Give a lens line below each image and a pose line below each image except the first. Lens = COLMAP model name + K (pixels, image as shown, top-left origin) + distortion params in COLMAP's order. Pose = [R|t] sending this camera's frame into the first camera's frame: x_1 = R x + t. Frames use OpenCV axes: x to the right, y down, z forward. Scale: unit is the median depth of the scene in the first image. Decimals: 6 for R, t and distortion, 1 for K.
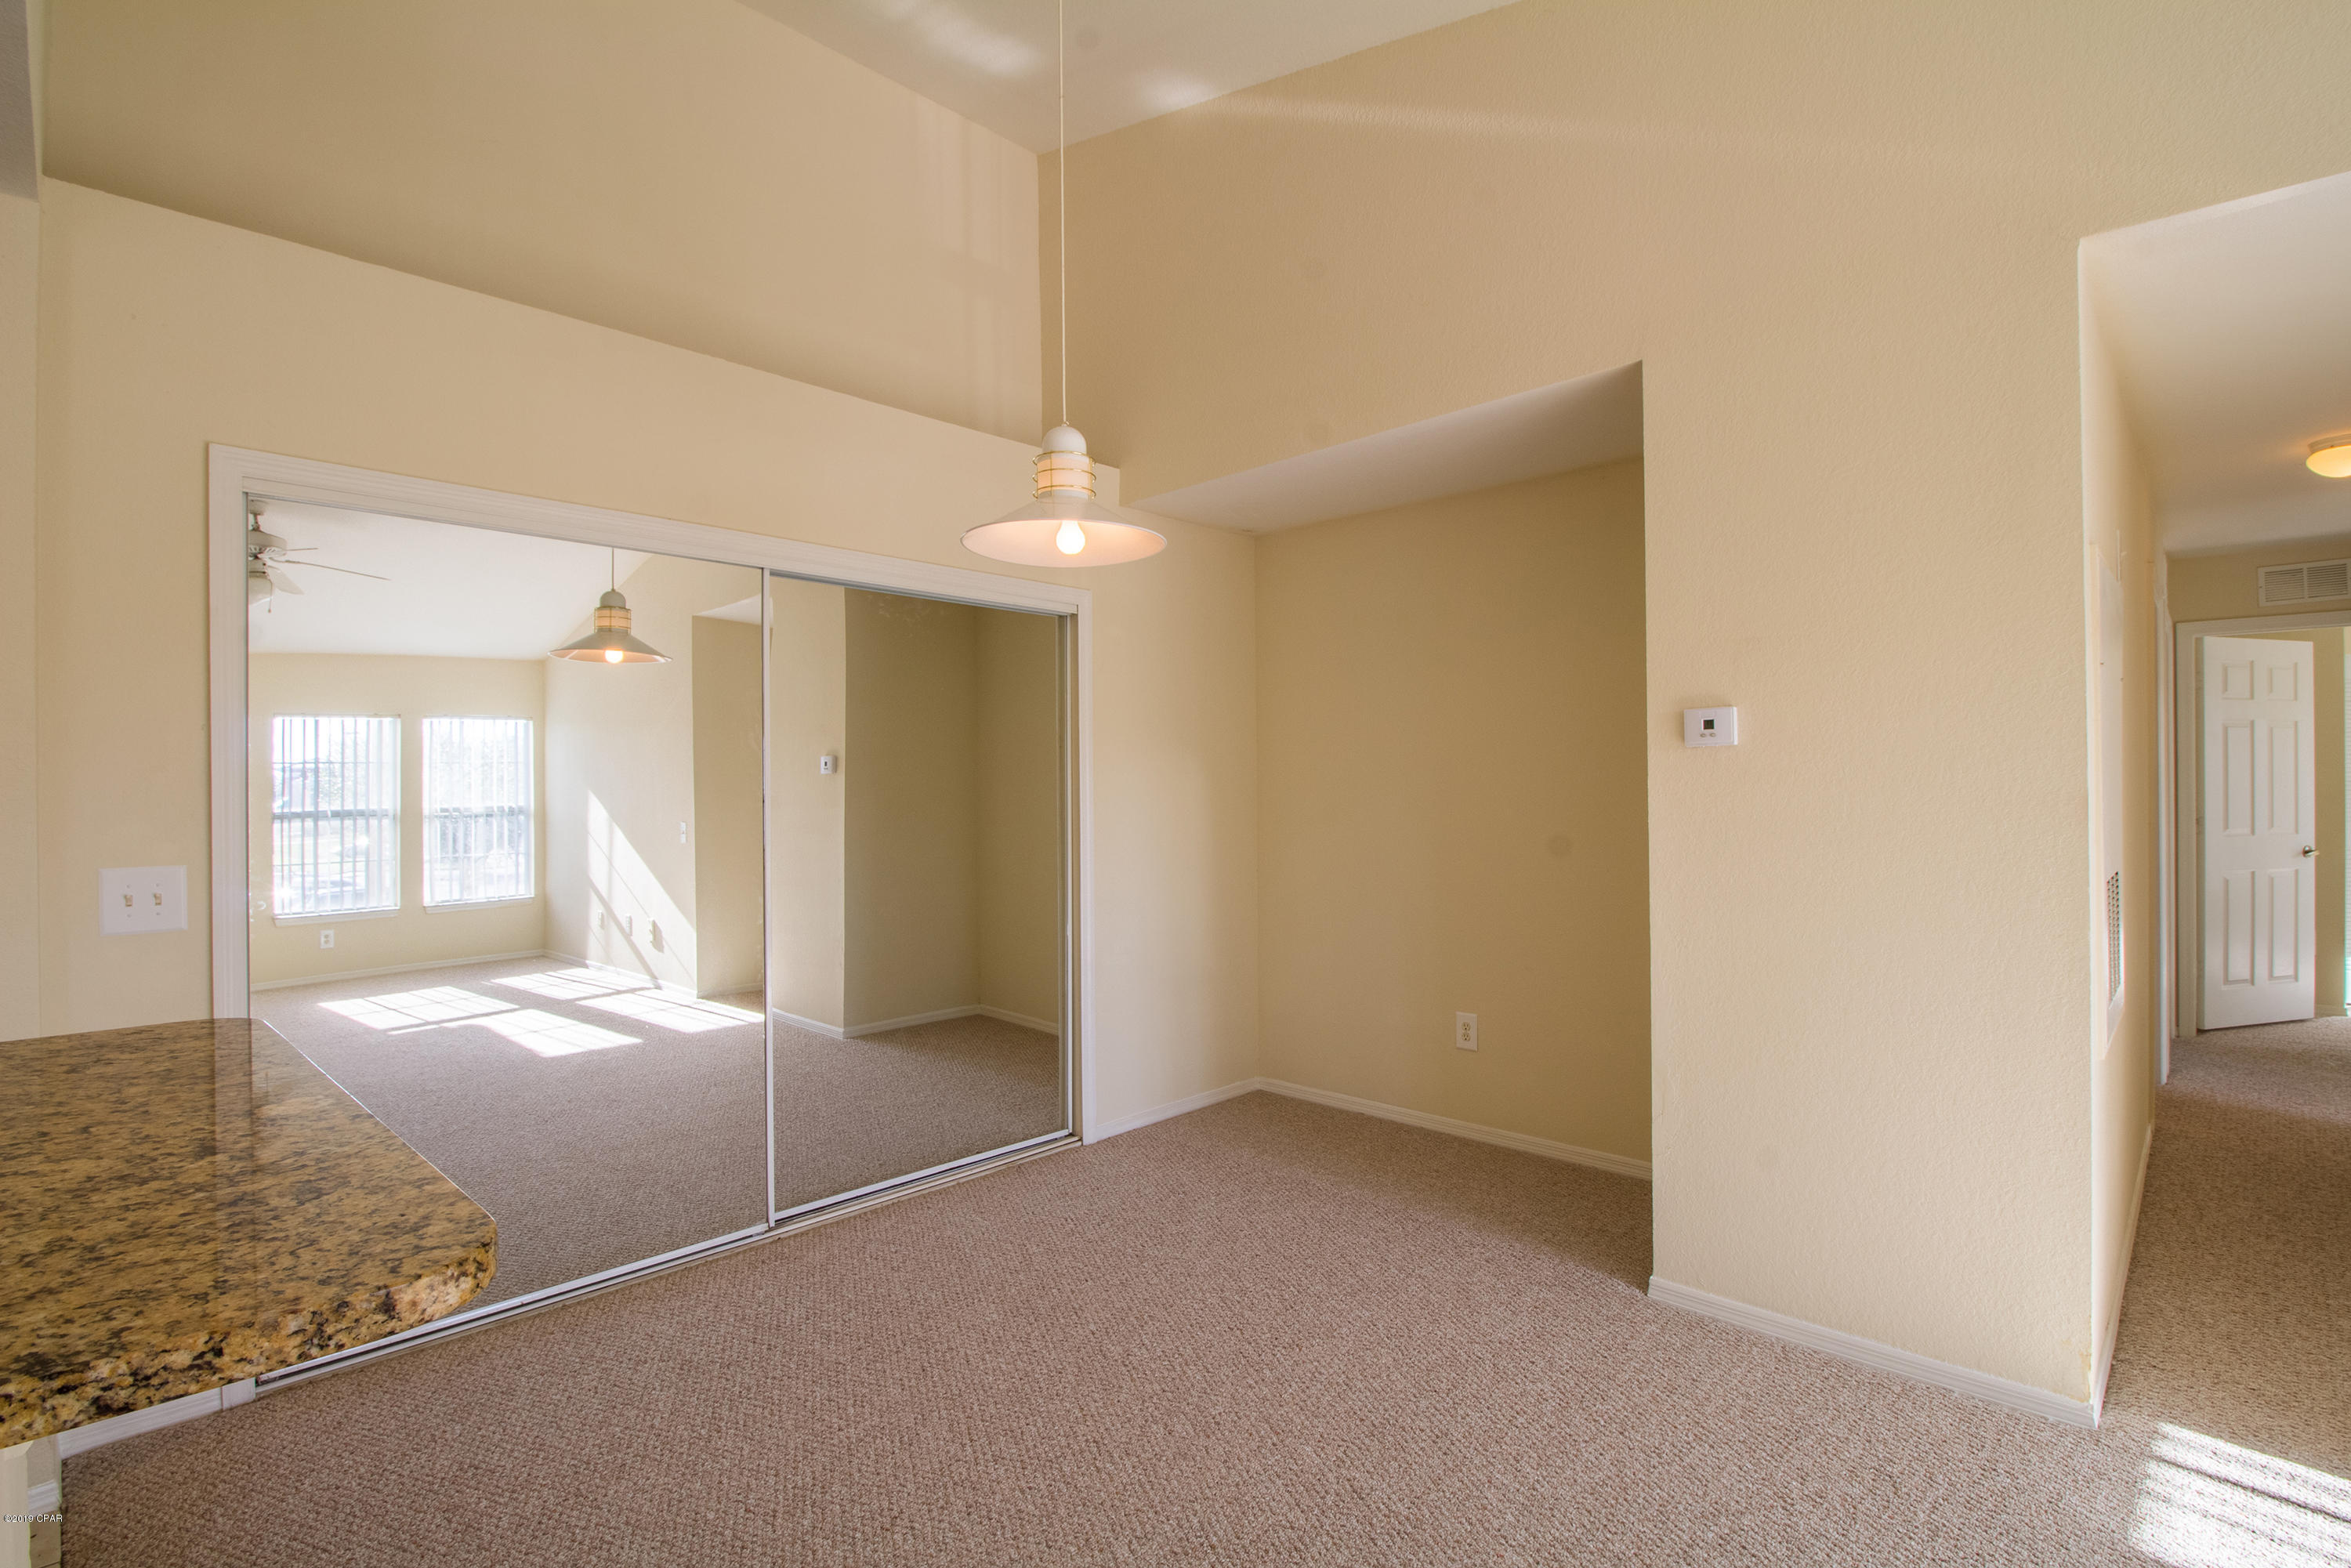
lens RADIAL K [[1107.1, 0, 1175.5], [0, 1107.1, 784.0], [0, 0, 1]] dist [-0.000734, -0.000215]
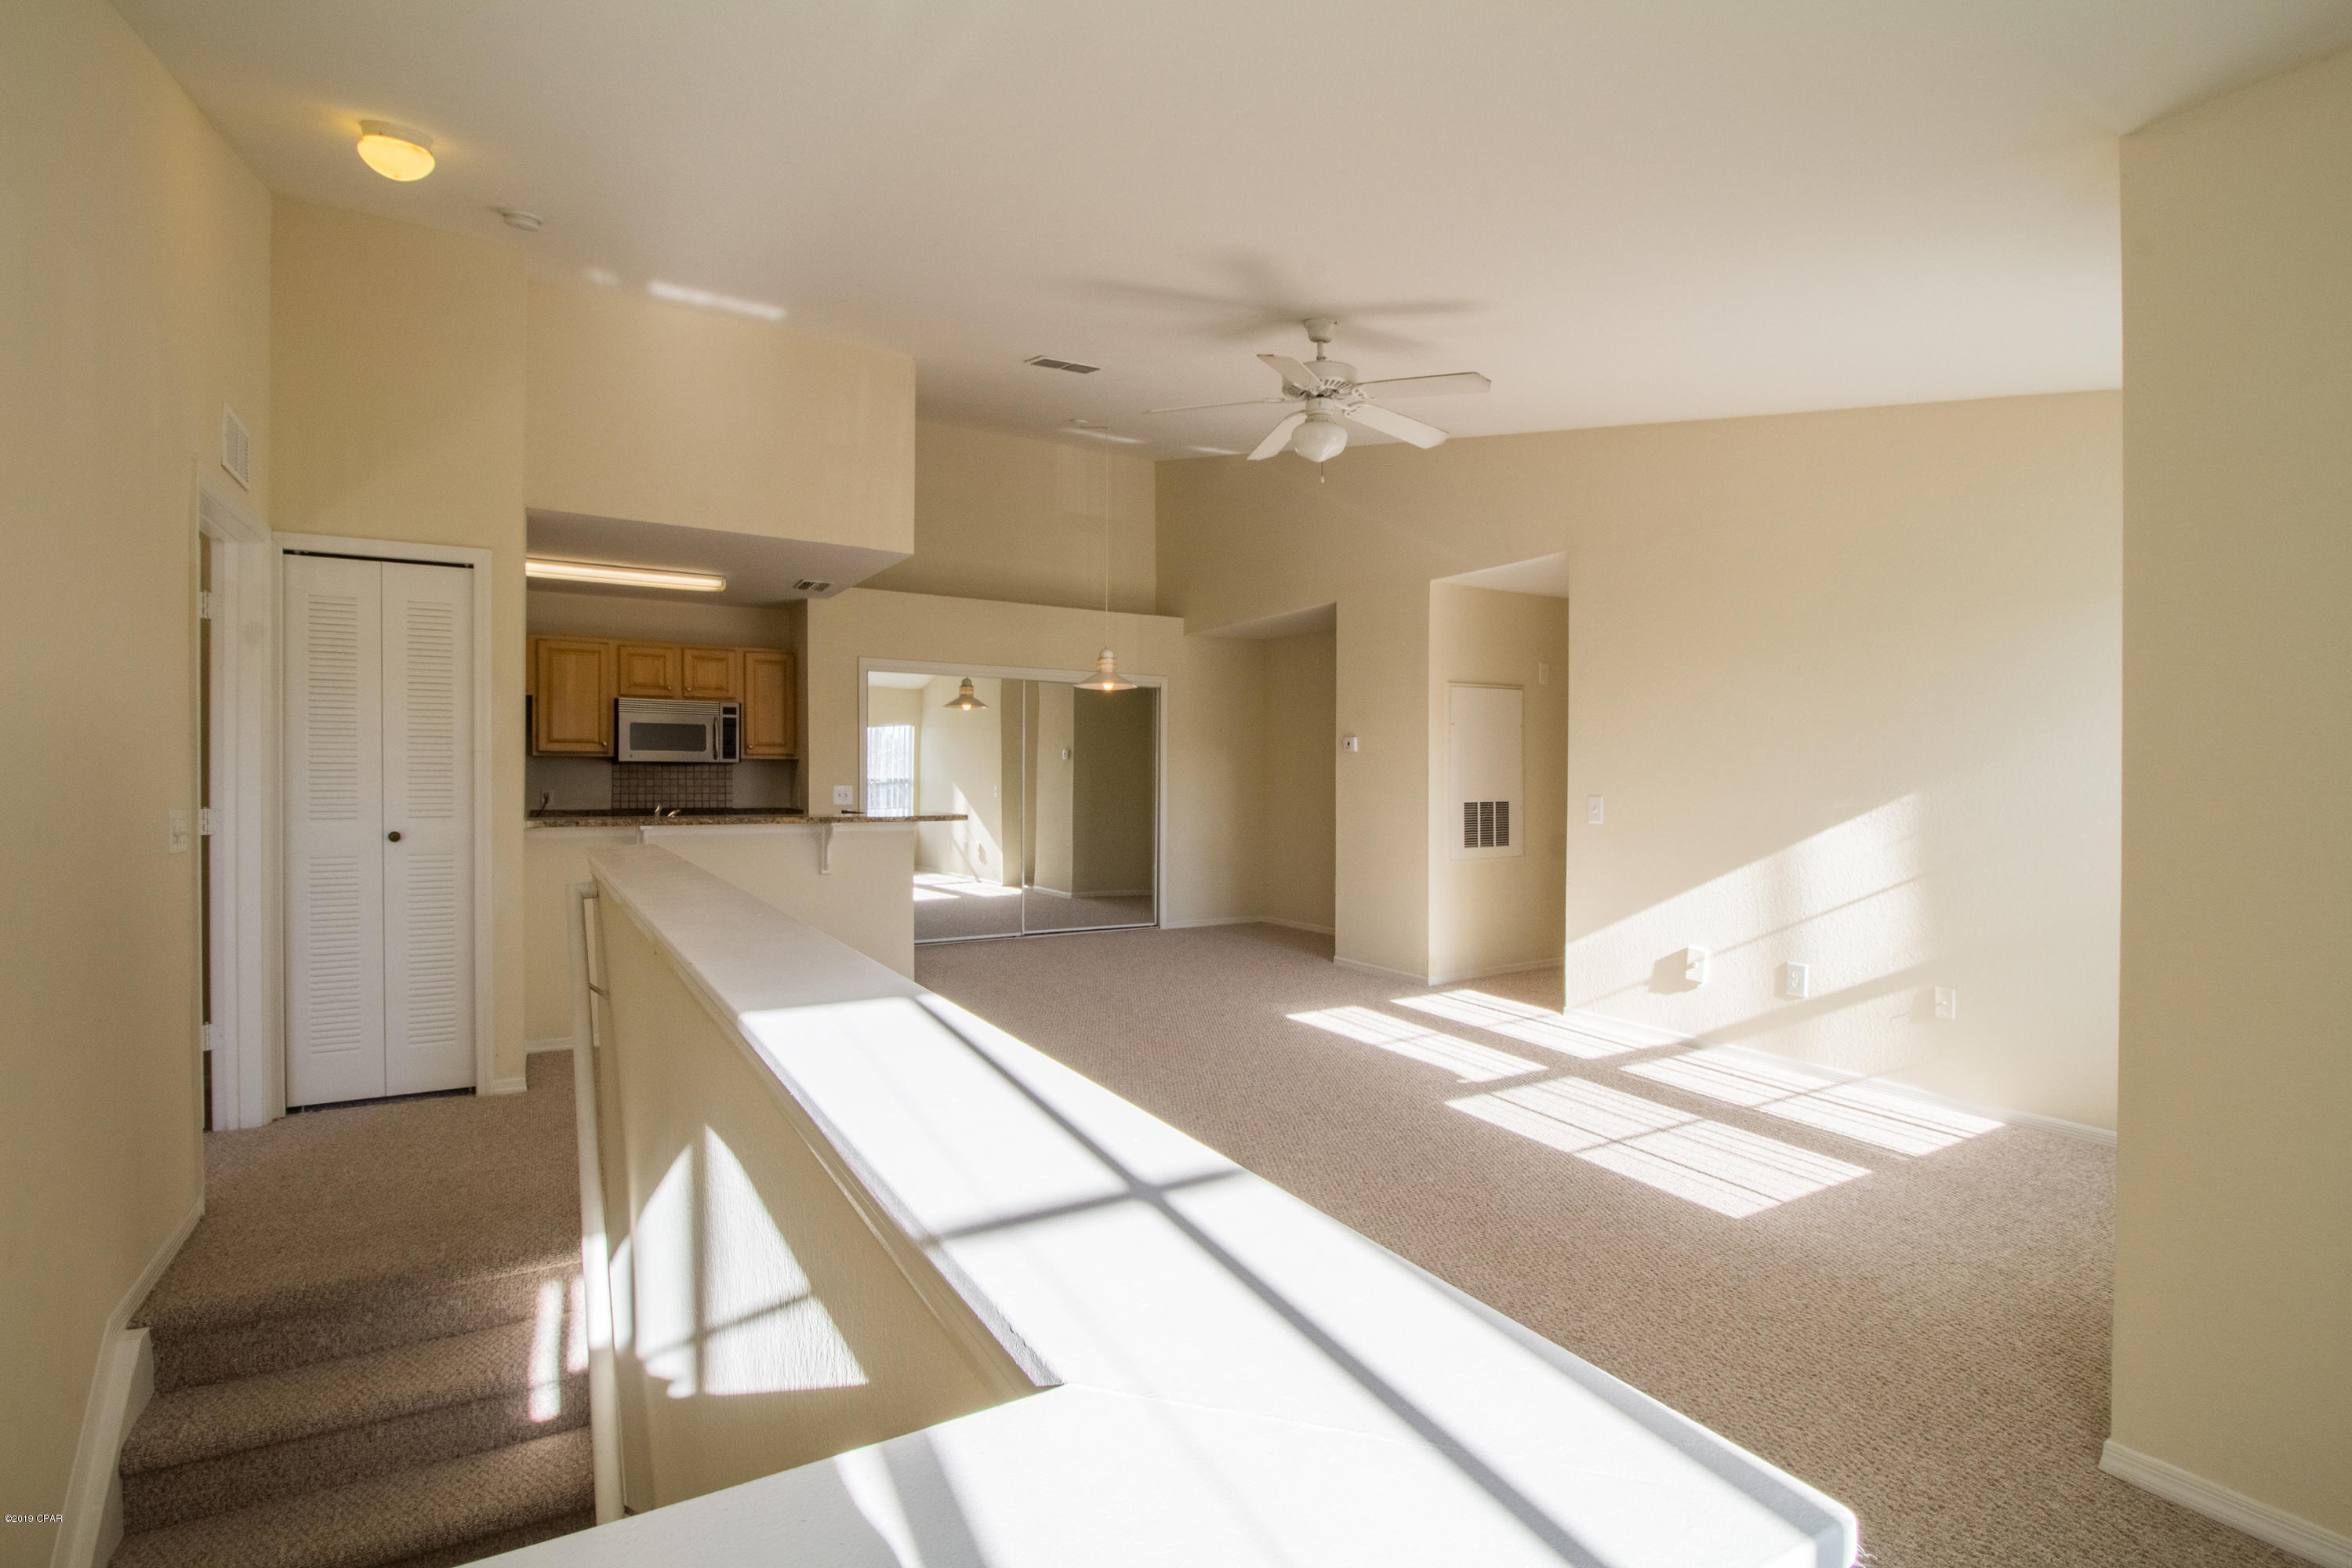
lens RADIAL K [[1107.6, 0, 1176.0], [0, 1107.6, 784.0], [0, 0, 1]] dist [-0.000734, -0.000215]
pose [[0.965657, 0.013979, -0.259442, 0.474446], [-0.011299, 0.999866, 0.011816, 0.009821], [0.259573, -0.008479, 0.965686, -1.029634]]
